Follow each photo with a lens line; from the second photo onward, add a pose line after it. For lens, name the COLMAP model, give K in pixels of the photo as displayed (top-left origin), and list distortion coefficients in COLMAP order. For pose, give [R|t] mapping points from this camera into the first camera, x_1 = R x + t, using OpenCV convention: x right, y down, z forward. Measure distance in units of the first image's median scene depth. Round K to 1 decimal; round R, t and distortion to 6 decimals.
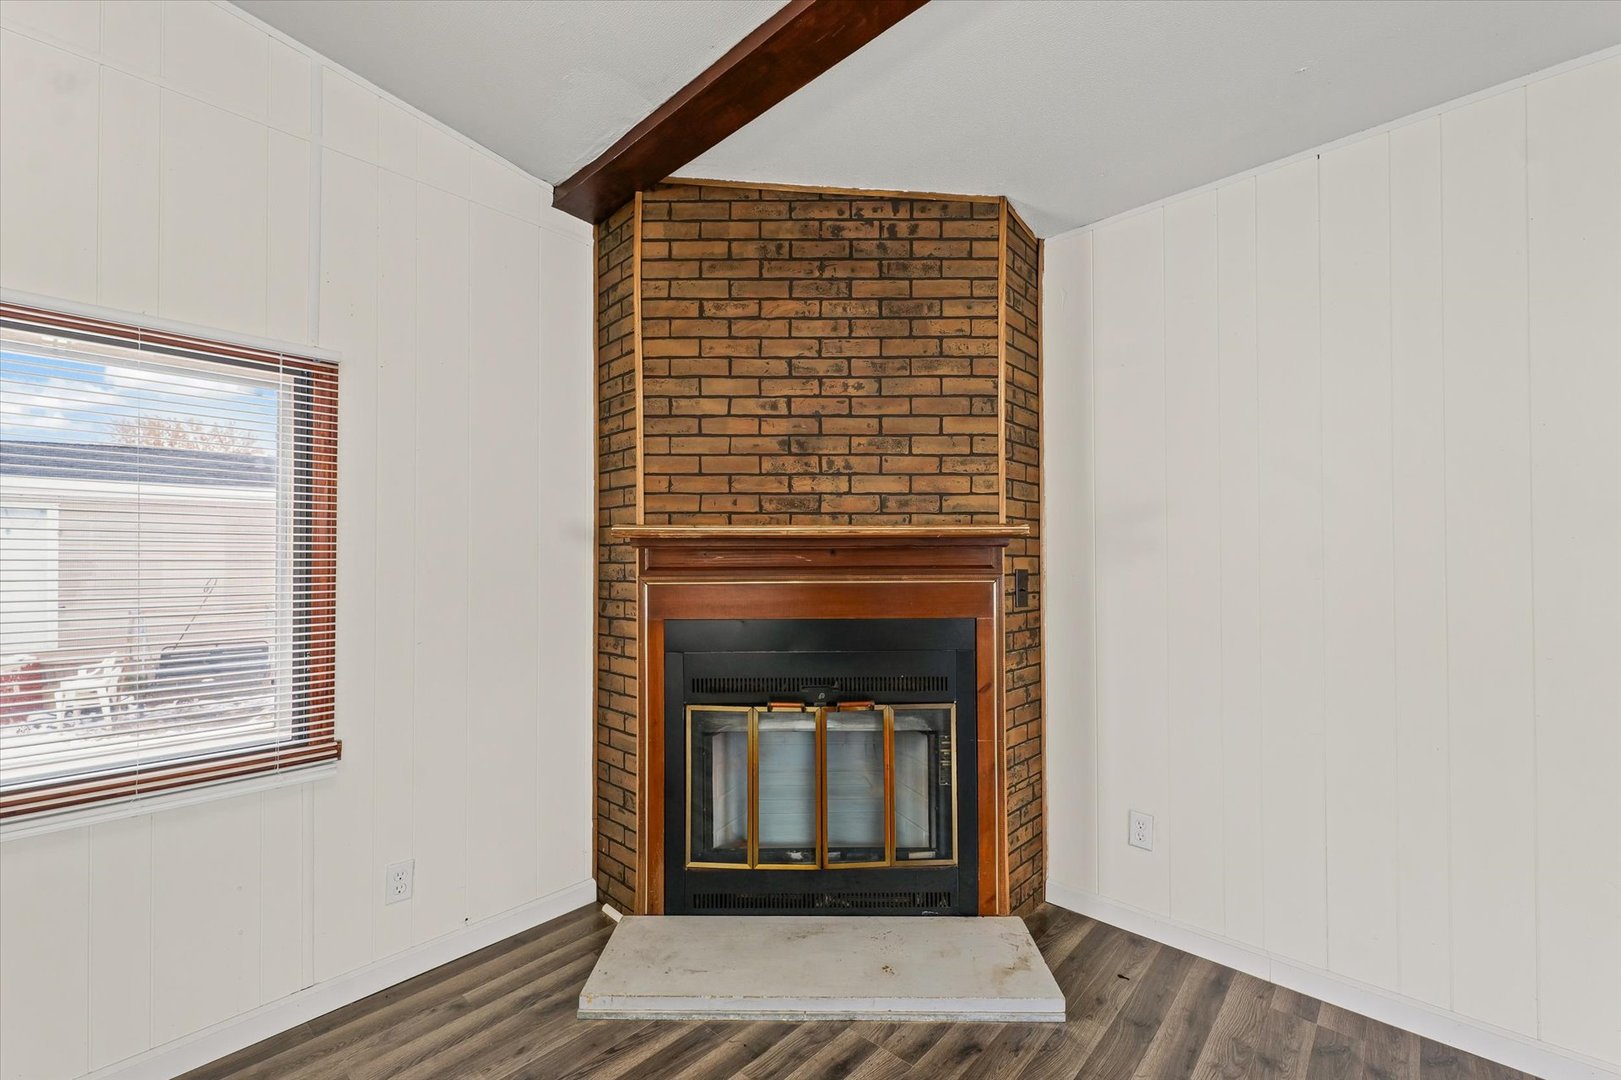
lens RADIAL K [[680.7, 0, 821.2], [0, 680.7, 553.3], [0, 0, 1]] dist [0.002600, -0.000451]
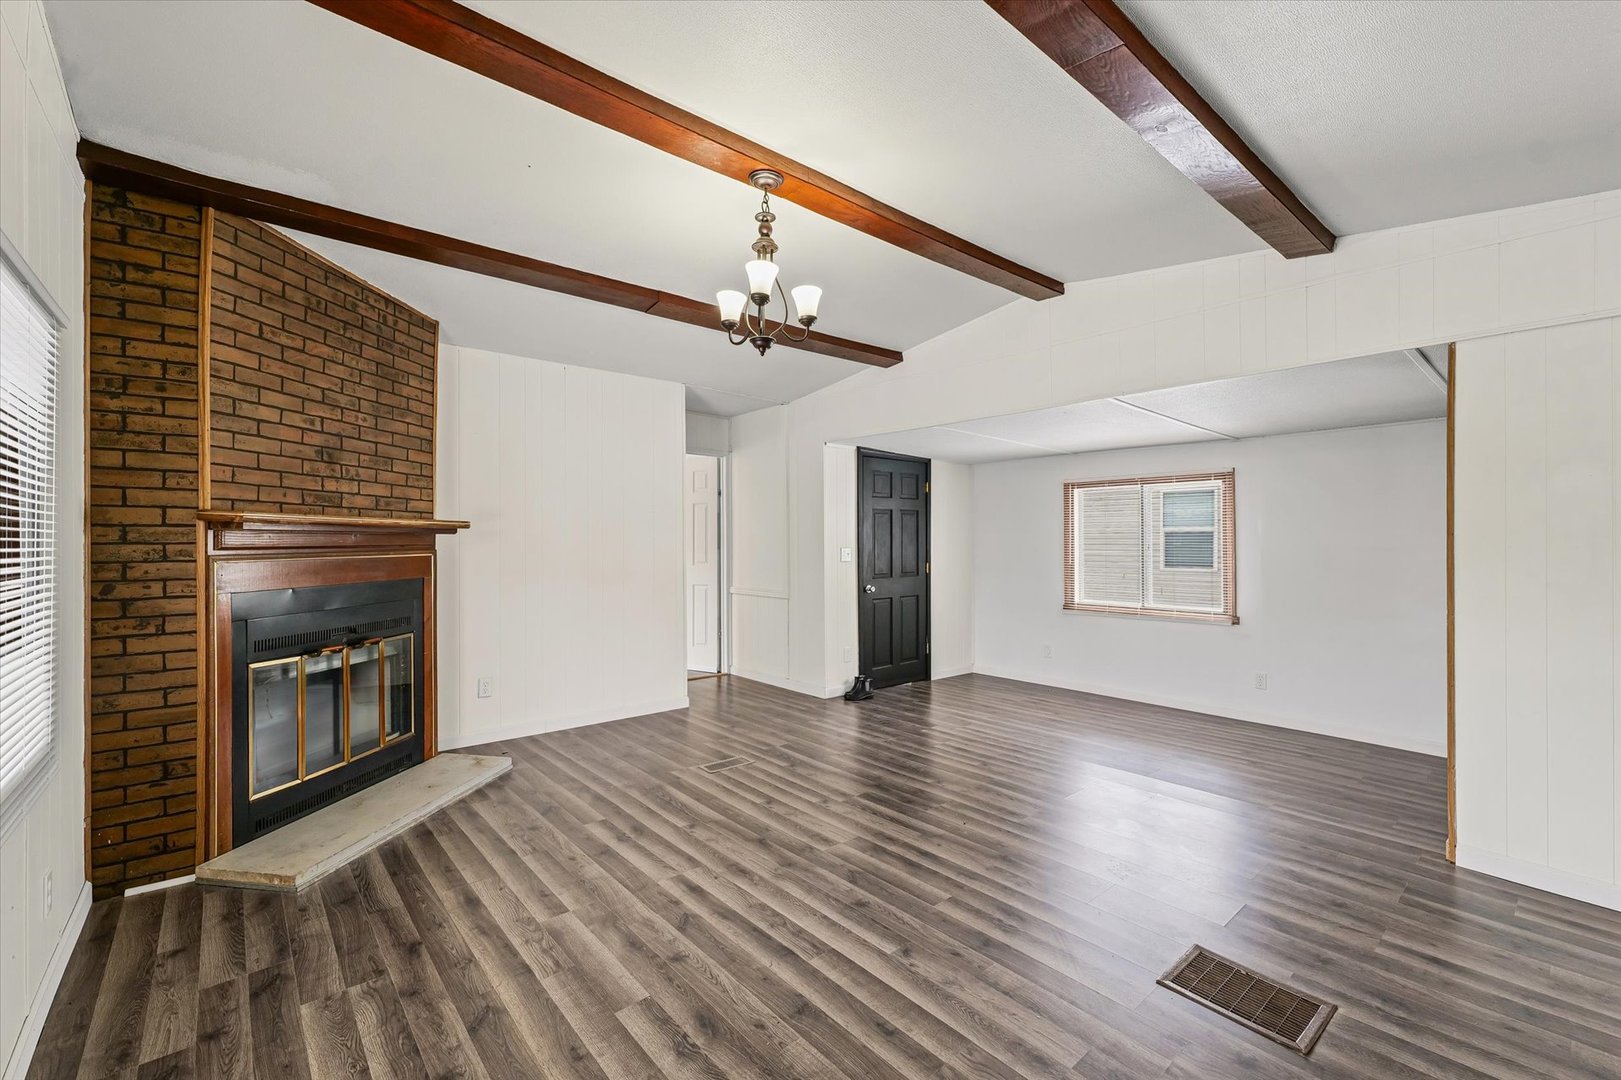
lens RADIAL K [[680.7, 0, 815.1], [0, 680.7, 541.4], [0, 0, 1]] dist [0.002600, -0.000451]
pose [[0.119984, 0.001969, 0.992774, -1.245010], [-0.007917, 0.999968, -0.001026, 0.004015], [-0.992744, -0.007737, 0.119996, -0.109802]]
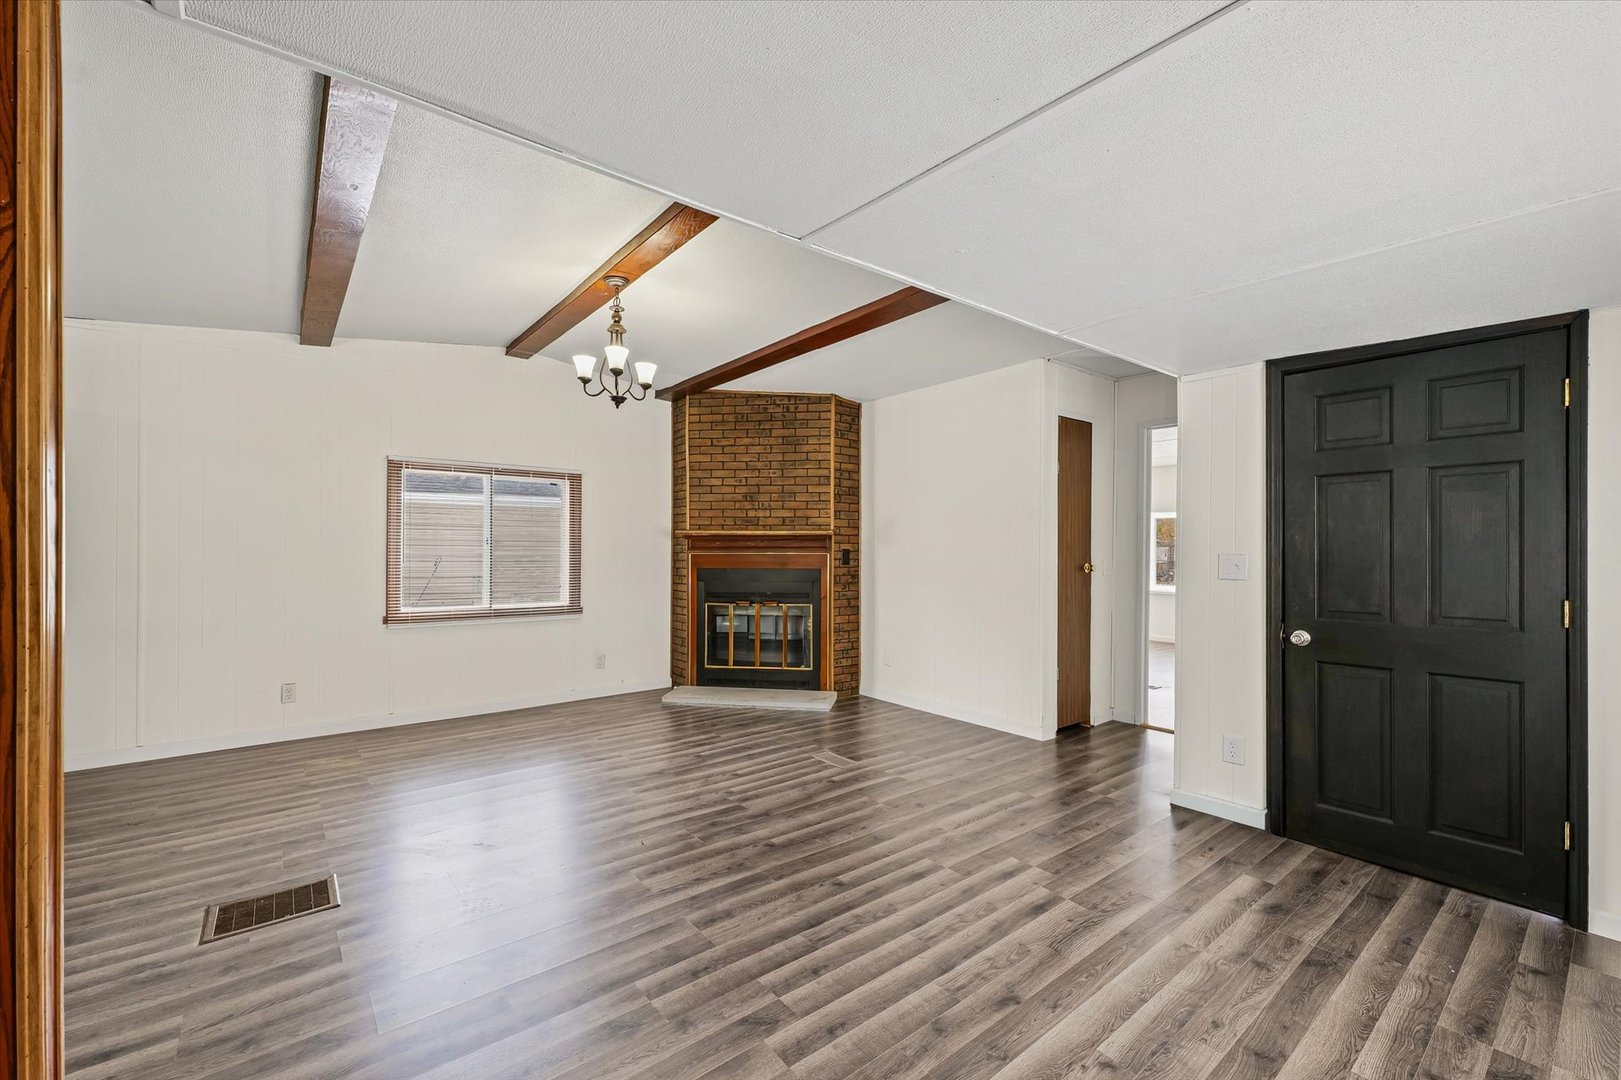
lens RADIAL K [[680.7, 0, 803.2], [0, 680.7, 551.3], [0, 0, 1]] dist [0.002600, -0.000451]
pose [[0.986349, 0.006511, -0.164540, 0.557669], [-0.004525, 0.999912, 0.012442, 0.003840], [0.164607, -0.011528, 0.986292, -1.380347]]
